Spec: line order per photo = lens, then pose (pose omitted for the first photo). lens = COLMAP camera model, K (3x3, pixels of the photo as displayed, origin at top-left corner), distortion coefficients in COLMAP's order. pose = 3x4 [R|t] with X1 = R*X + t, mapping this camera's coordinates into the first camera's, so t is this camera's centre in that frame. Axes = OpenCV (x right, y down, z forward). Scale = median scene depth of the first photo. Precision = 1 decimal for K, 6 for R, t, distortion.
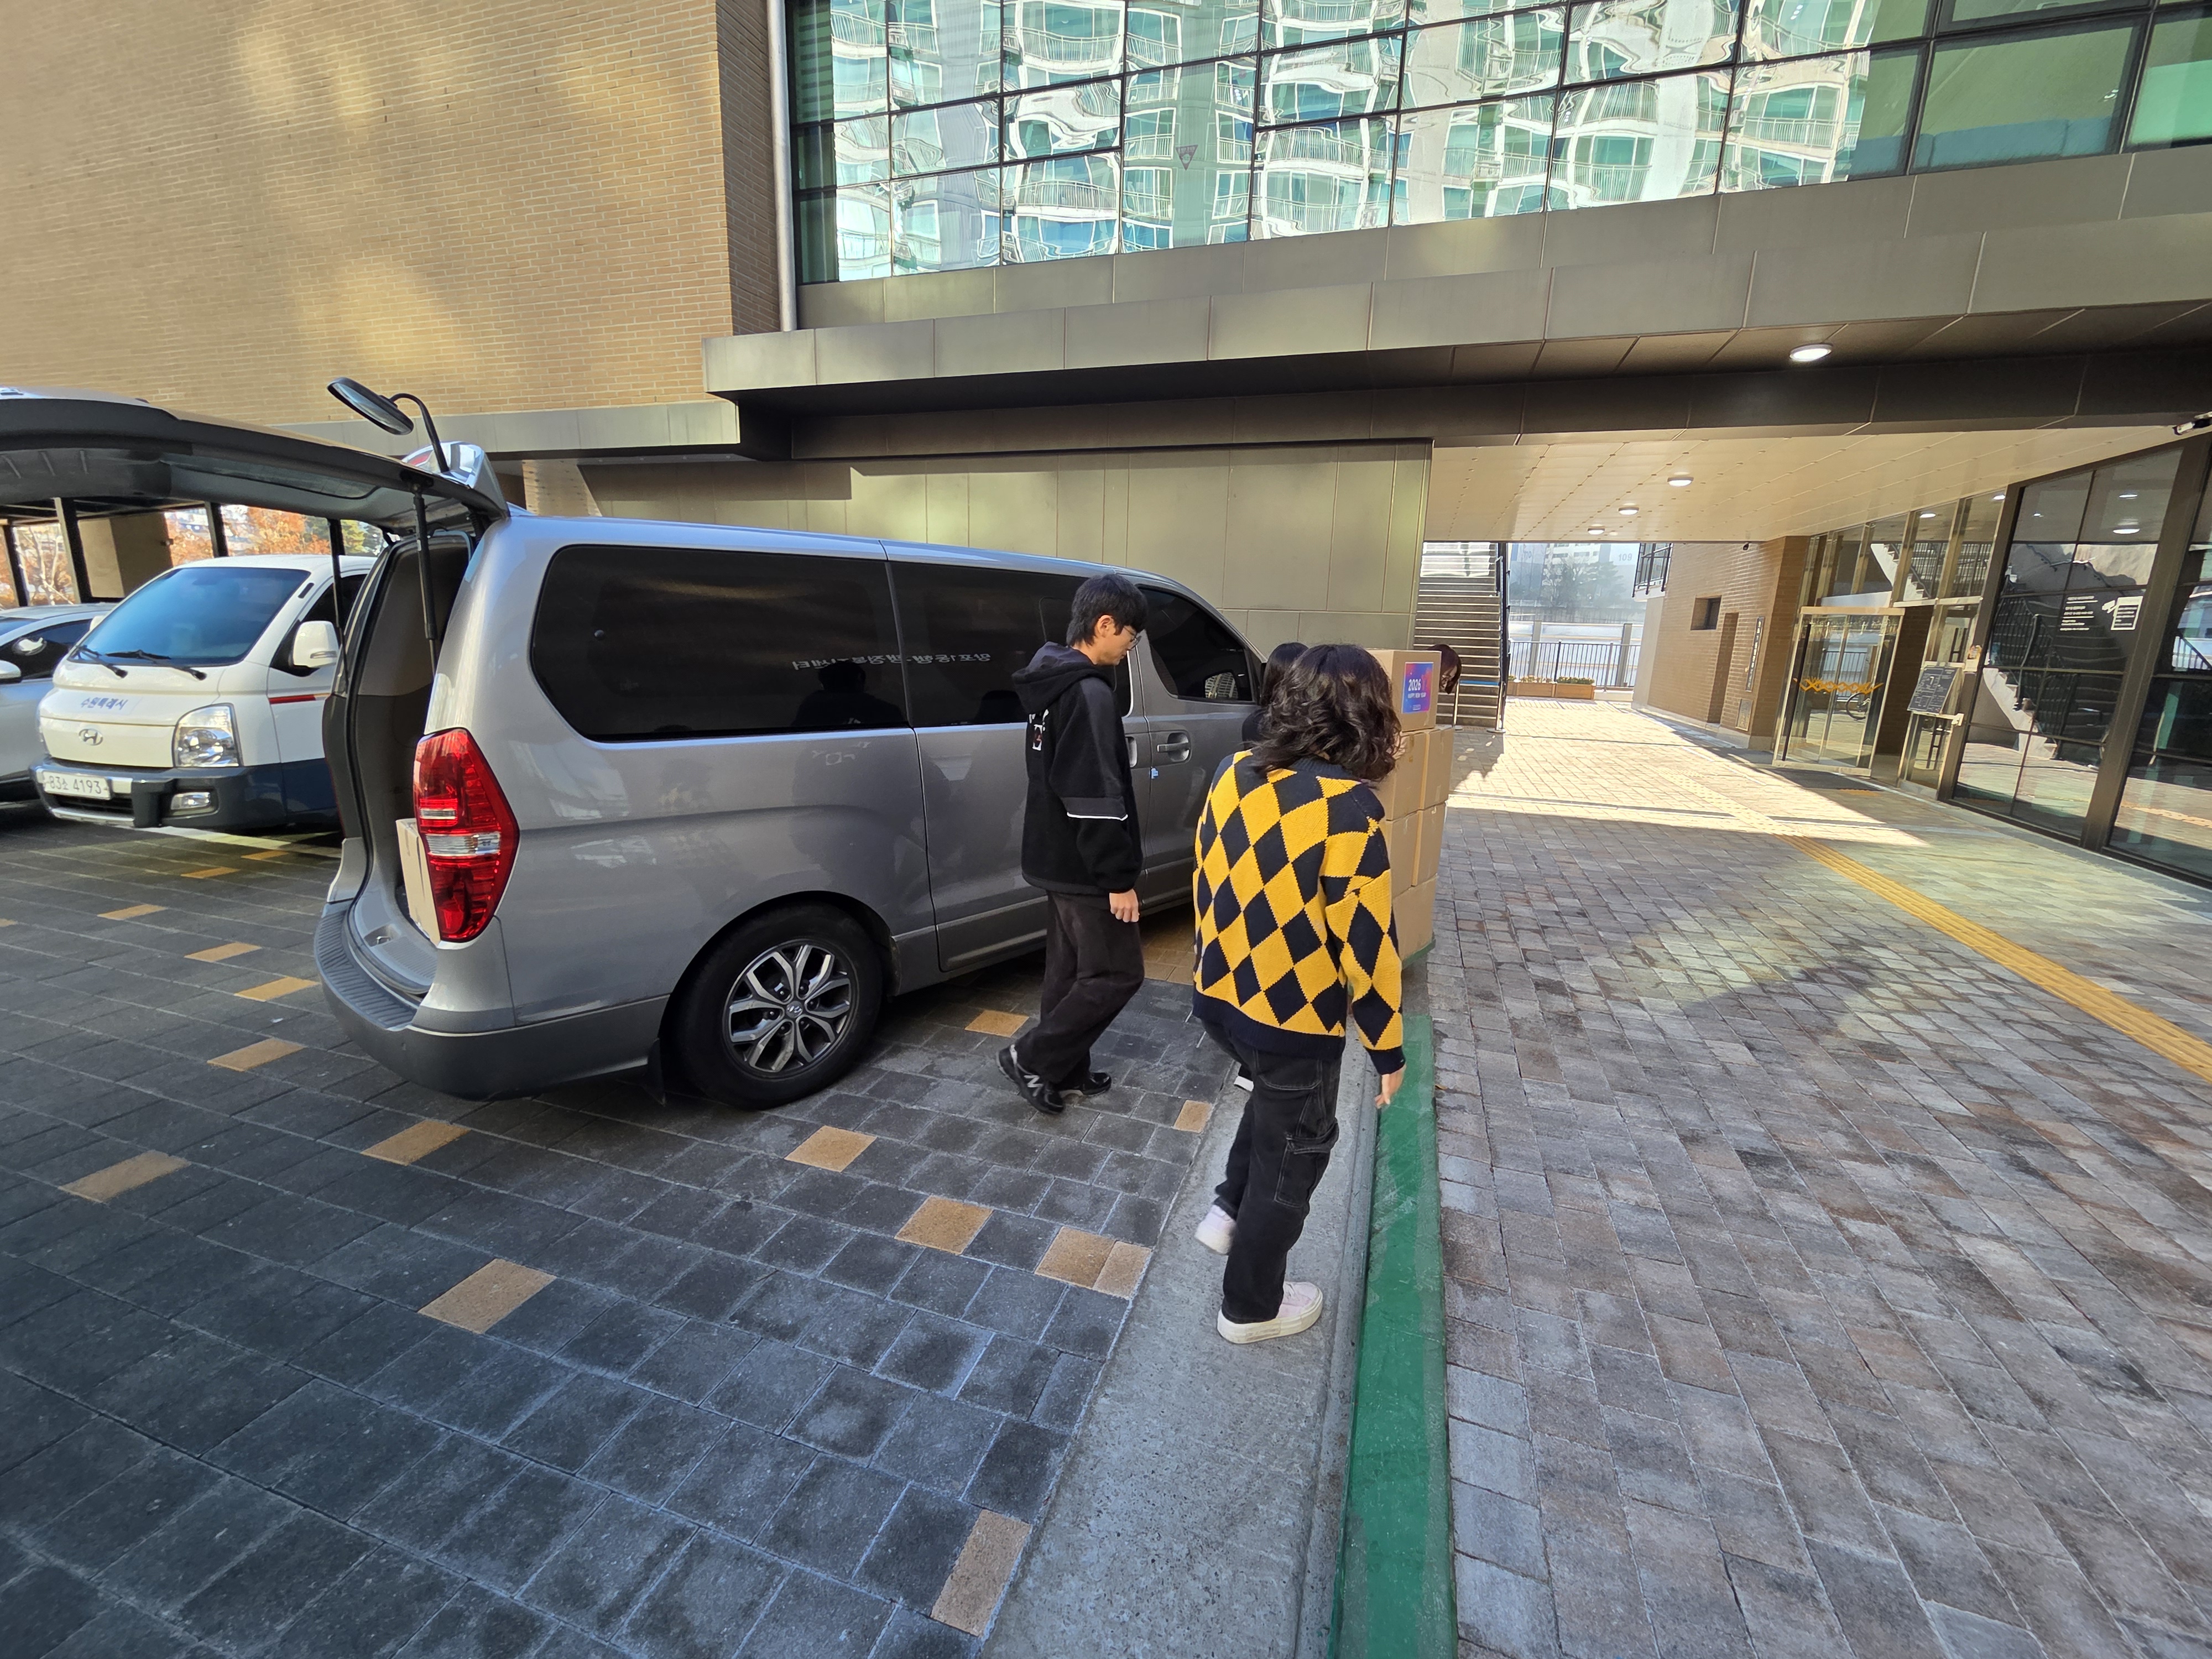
lens RADIAL K [[904.5, 0, 1108.3], [0, 904.5, 826.7], [0, 0, 1]] dist [0.000594, -0.000127]
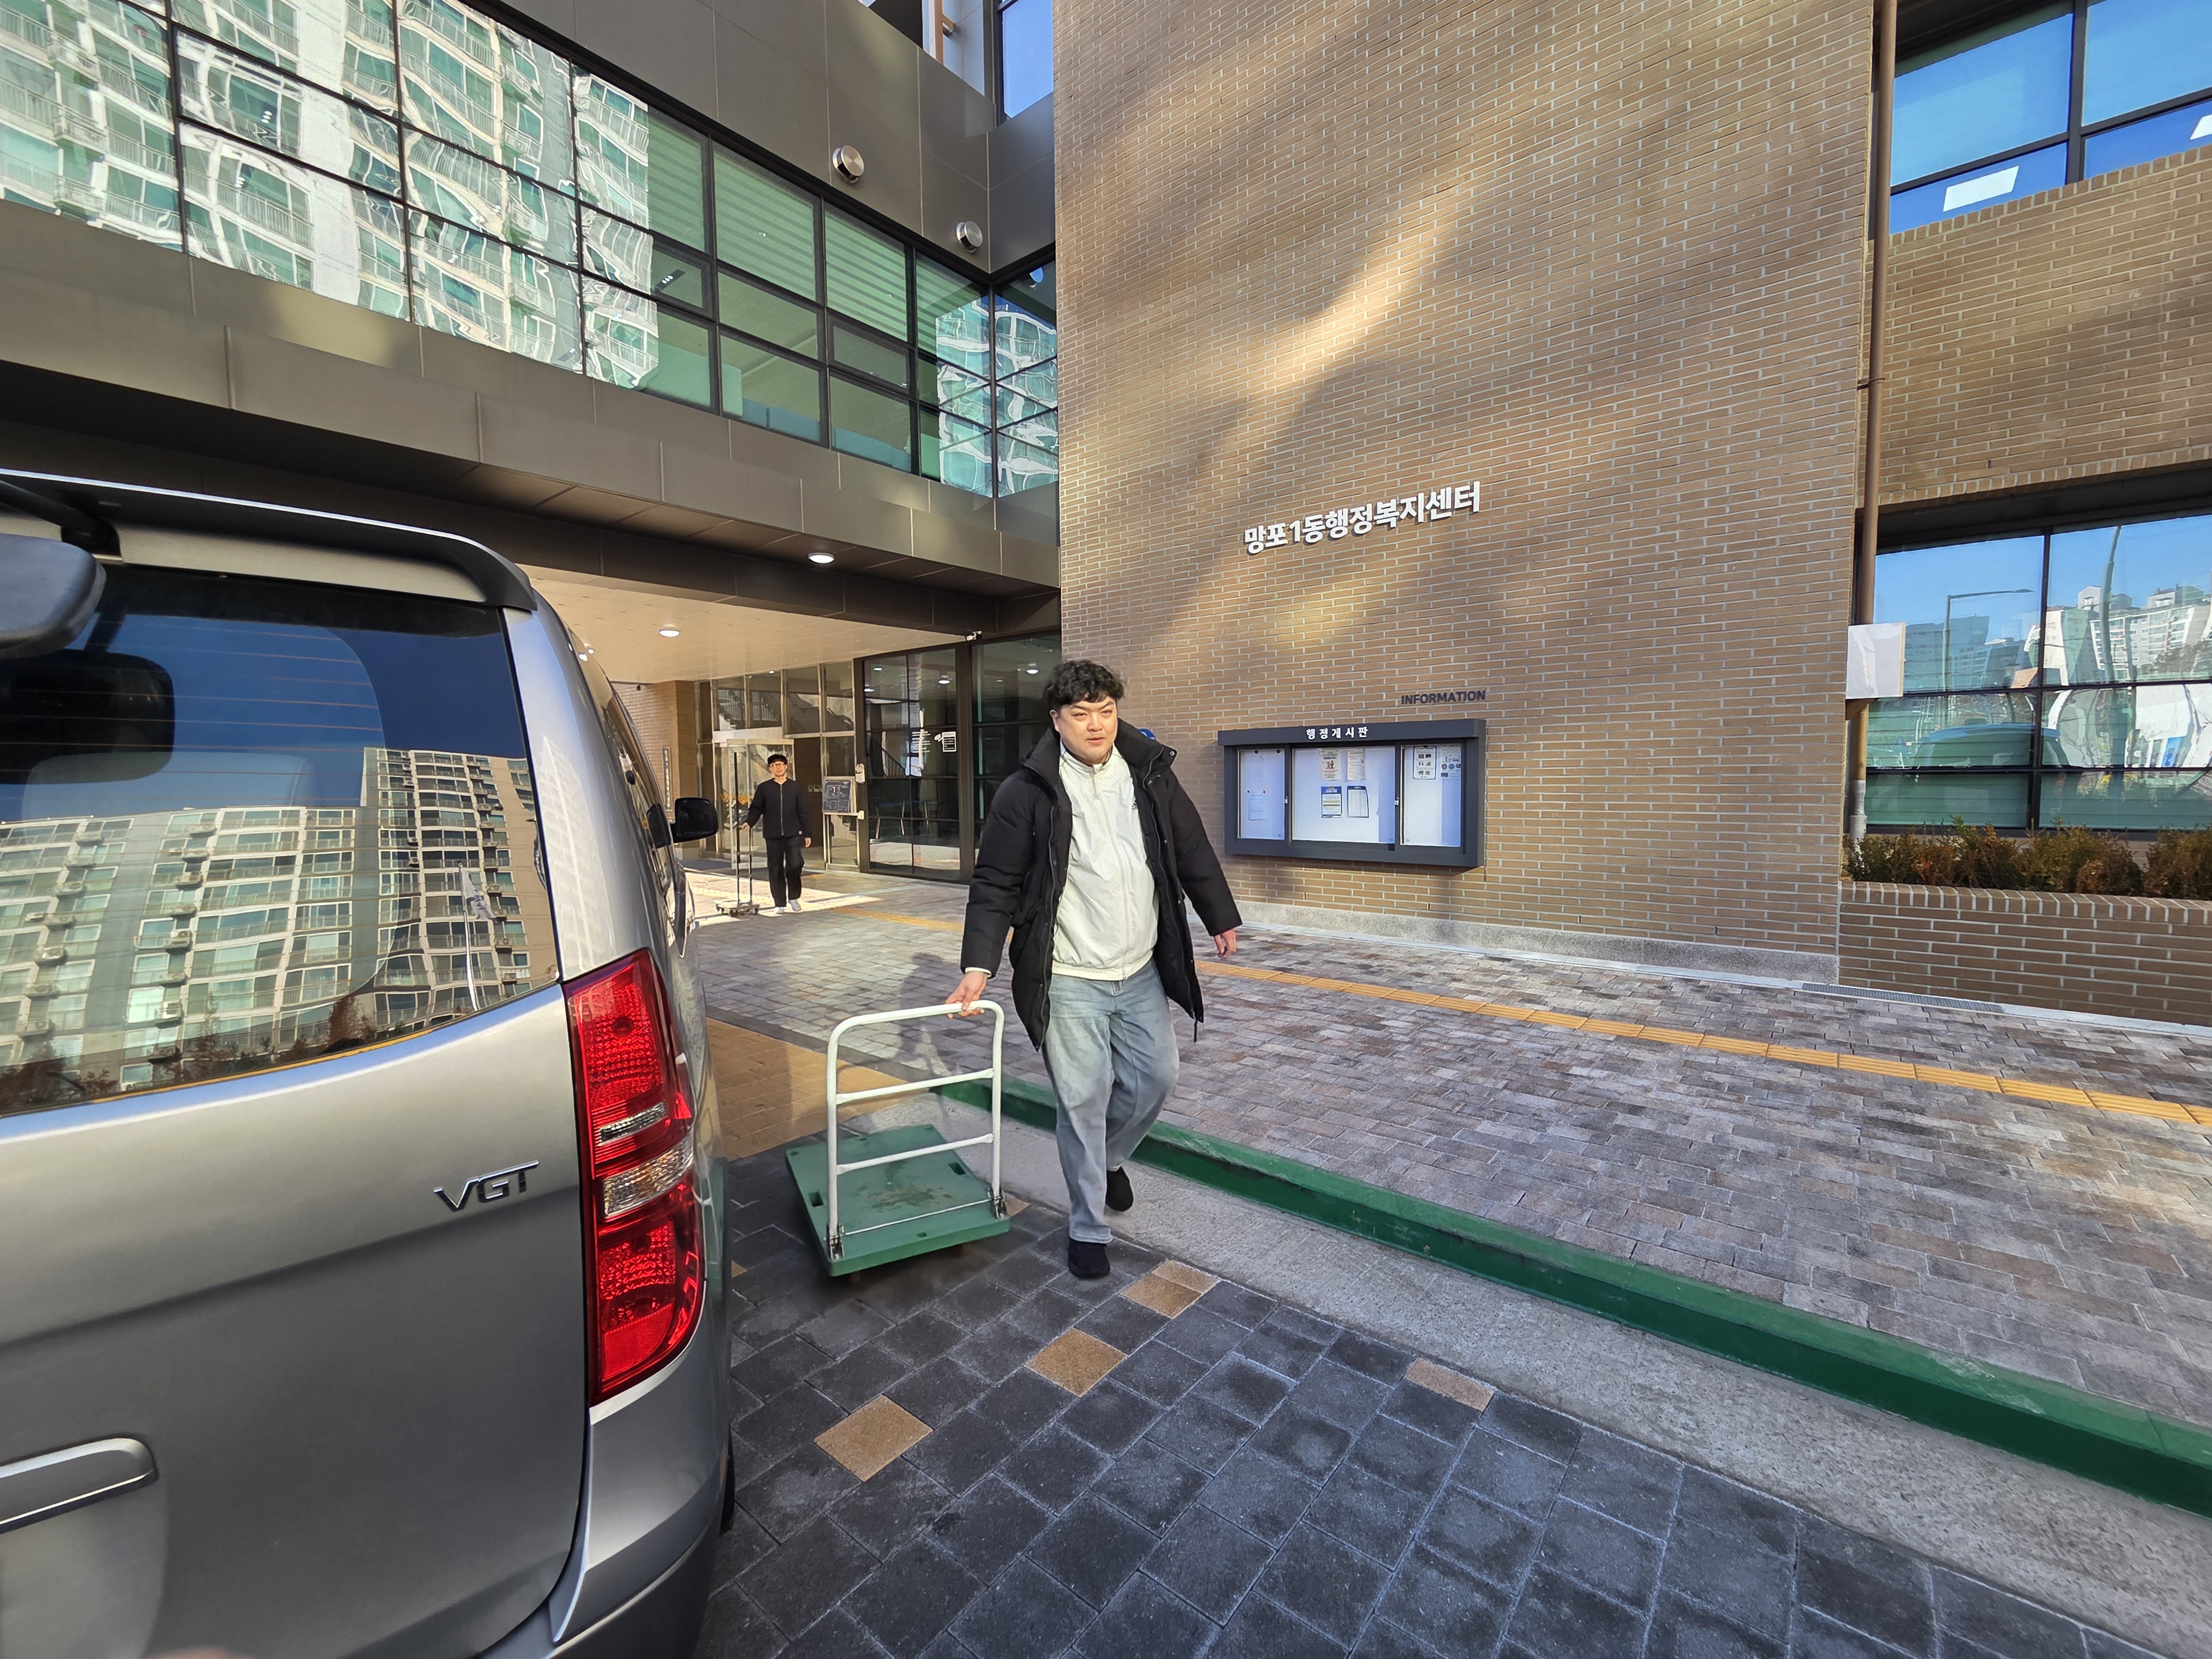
lens RADIAL K [[906.5, 0, 1110.7], [0, 906.5, 831.3], [0, 0, 1]] dist [0.000295, 0.000536]
pose [[0.352167, -0.098629, 0.930726, -0.649307], [0.224393, 0.974326, 0.018343, -0.080193], [-0.908640, 0.202389, 0.365257, 0.315009]]
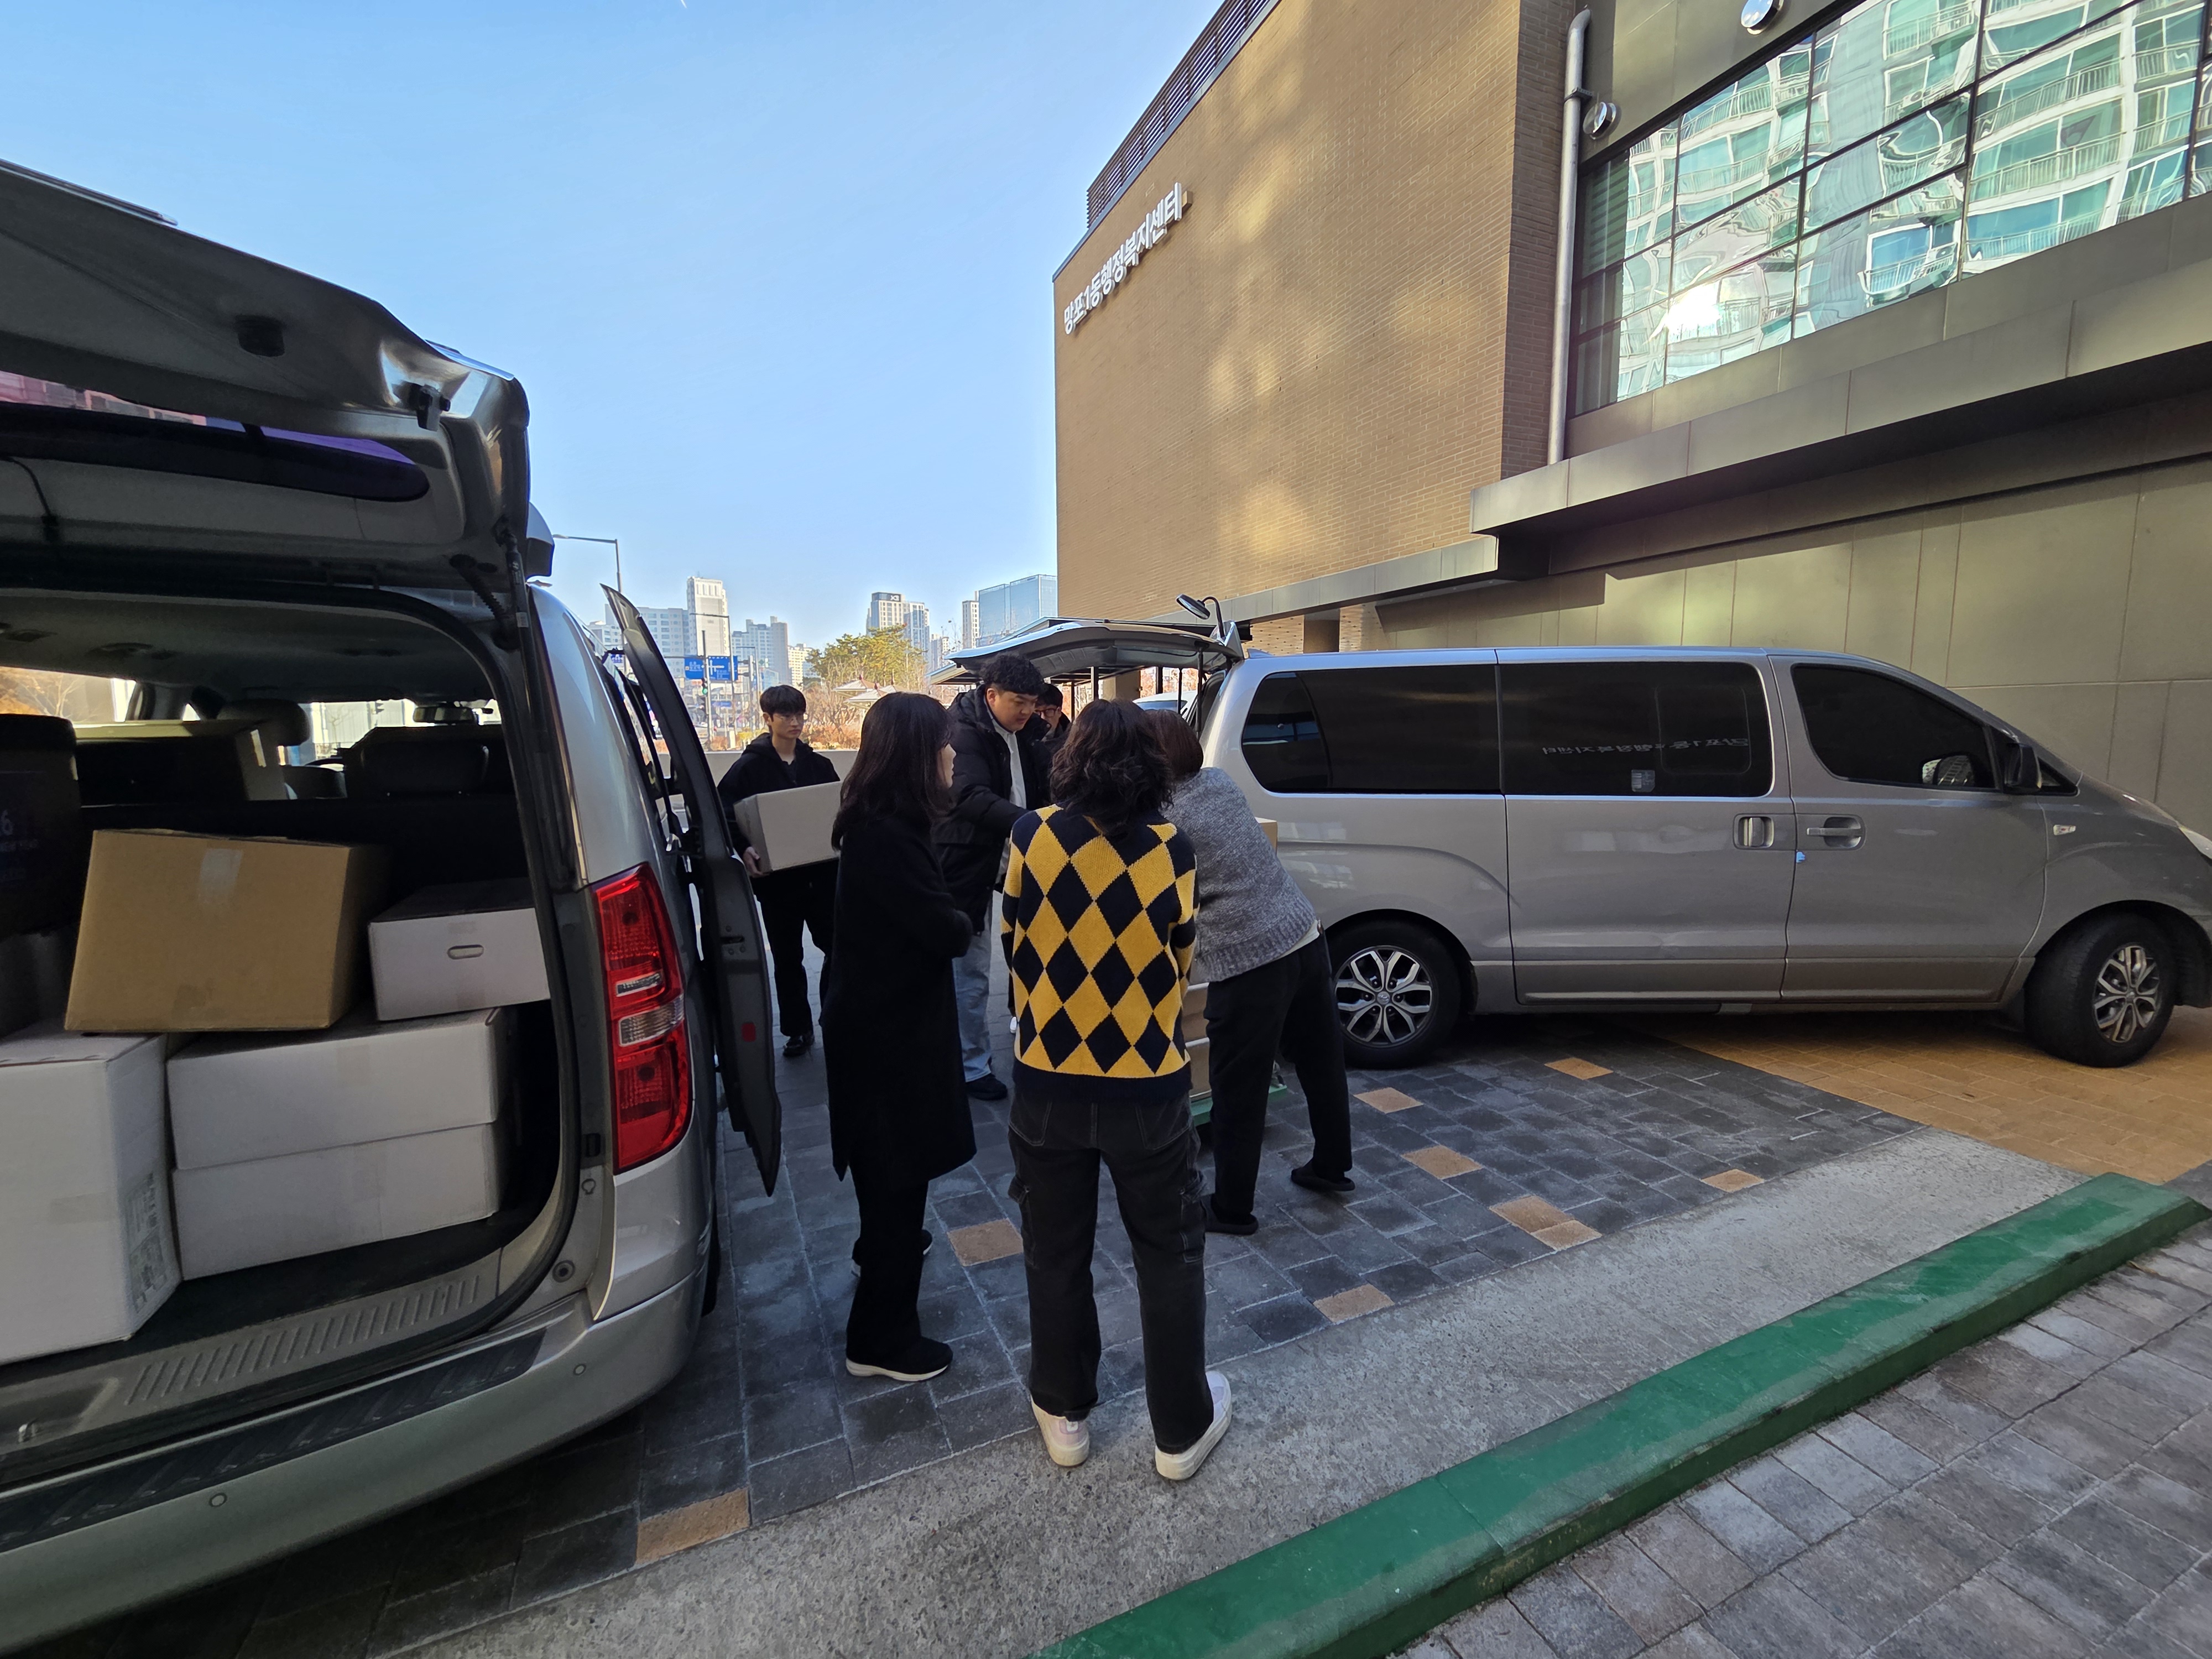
lens RADIAL K [[906.0, 0, 1106.4], [0, 906.0, 832.6], [0, 0, 1]] dist [-0.000337, 0.000224]
pose [[0.673816, 0.050512, -0.737171, 0.274817], [-0.132205, 0.989803, -0.053020, 0.065556], [0.726976, 0.133184, 0.673623, -0.185436]]
